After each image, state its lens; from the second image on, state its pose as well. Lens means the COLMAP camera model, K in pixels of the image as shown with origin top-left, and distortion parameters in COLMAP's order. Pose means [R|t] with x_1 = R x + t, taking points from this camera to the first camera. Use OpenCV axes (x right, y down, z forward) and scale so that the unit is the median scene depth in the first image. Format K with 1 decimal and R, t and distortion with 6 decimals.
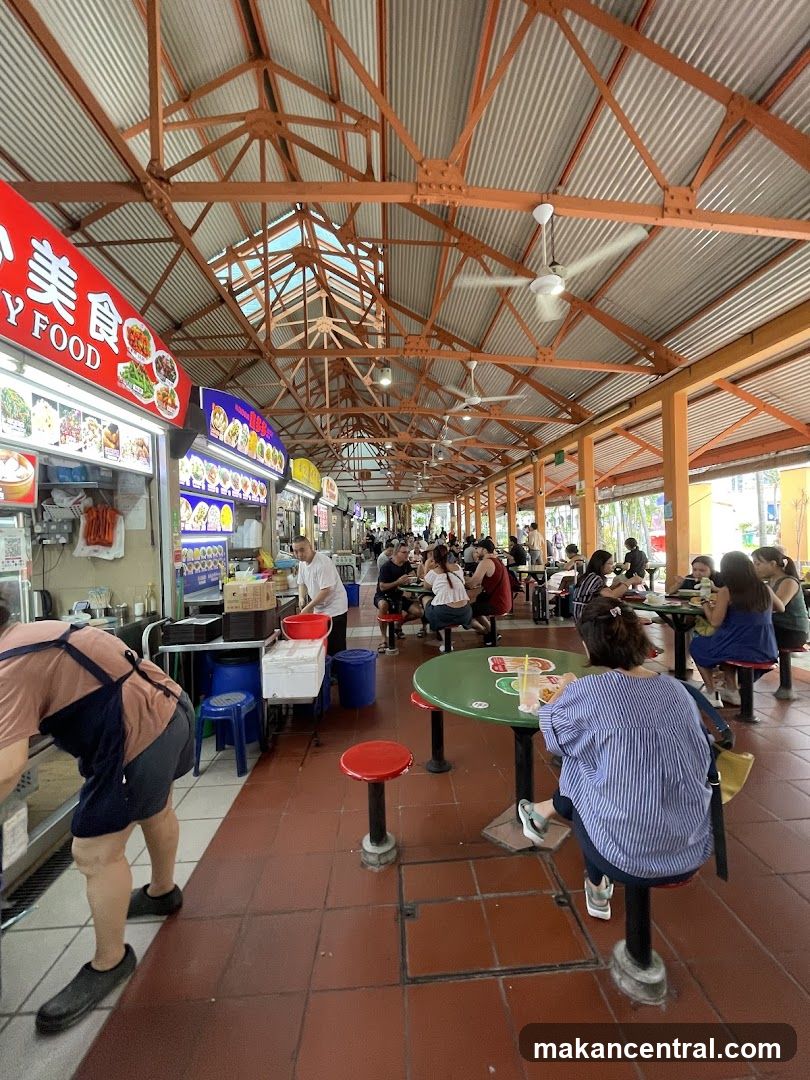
lens RADIAL K [[437.4, 0, 405.0], [0, 437.4, 540.0], [0, 0, 1]] dist [0.001283, 0.000104]
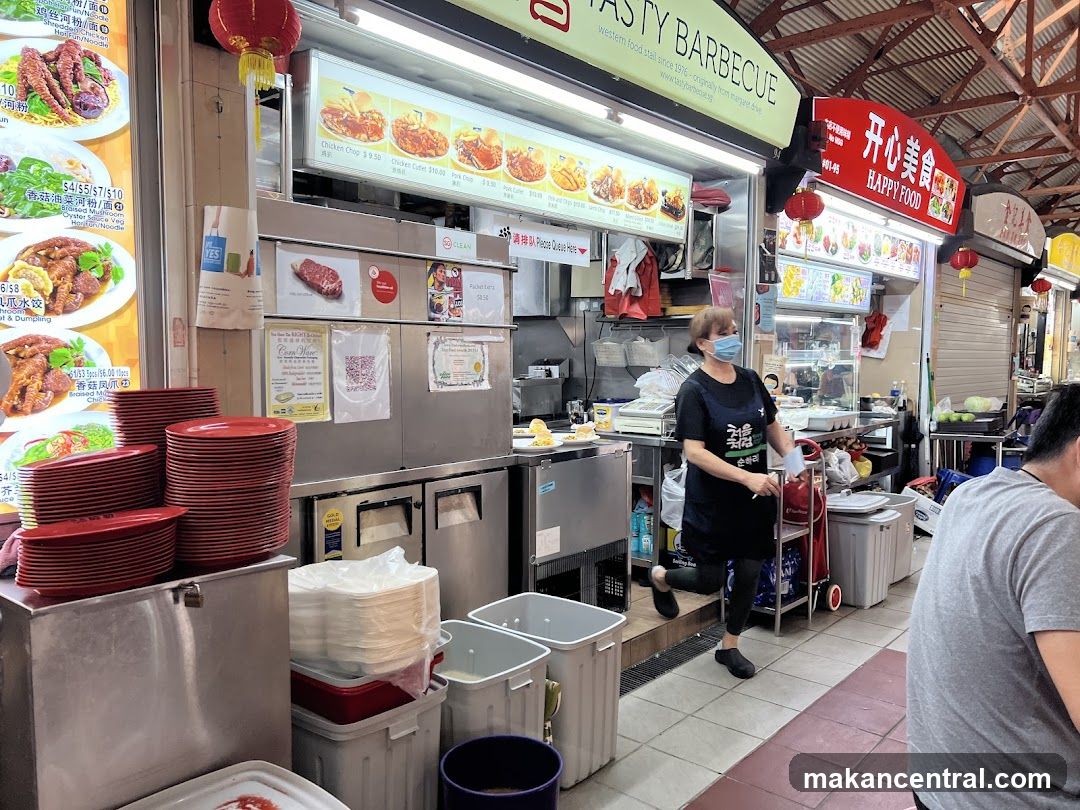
lens RADIAL K [[819.7, 0, 522.7], [0, 819.7, 422.9], [0, 0, 1]] dist [0.003909, -0.001267]
pose [[0.720908, 0.093347, -0.686715, 0.185543], [-0.040638, 0.994876, 0.092575, 0.071155], [0.691838, -0.038831, 0.721008, -1.582240]]
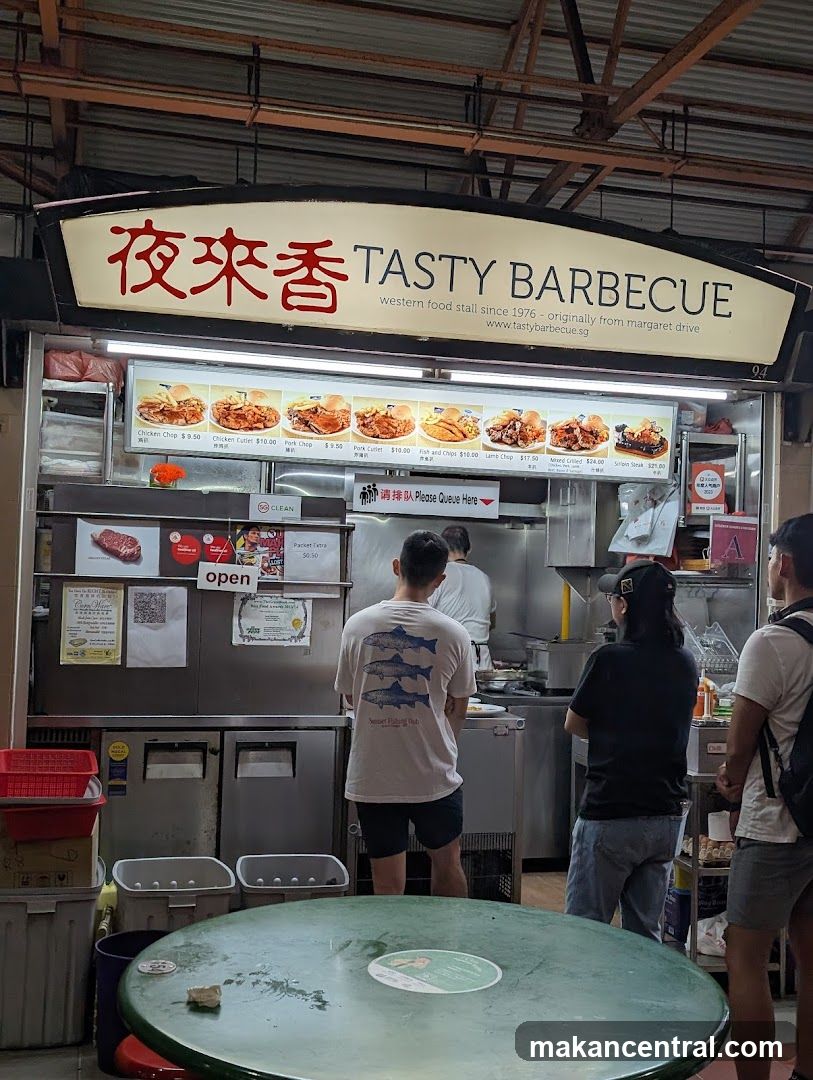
lens RADIAL K [[1186.0, 0, 382.4], [0, 1186.0, 541.8], [0, 0, 1]] dist [0.067968, 0.002668]
pose [[0.197234, -0.005511, -0.980341, 1.153348], [-0.051939, 0.998521, -0.016063, -0.002365], [0.978980, 0.054086, 0.196656, -0.946672]]
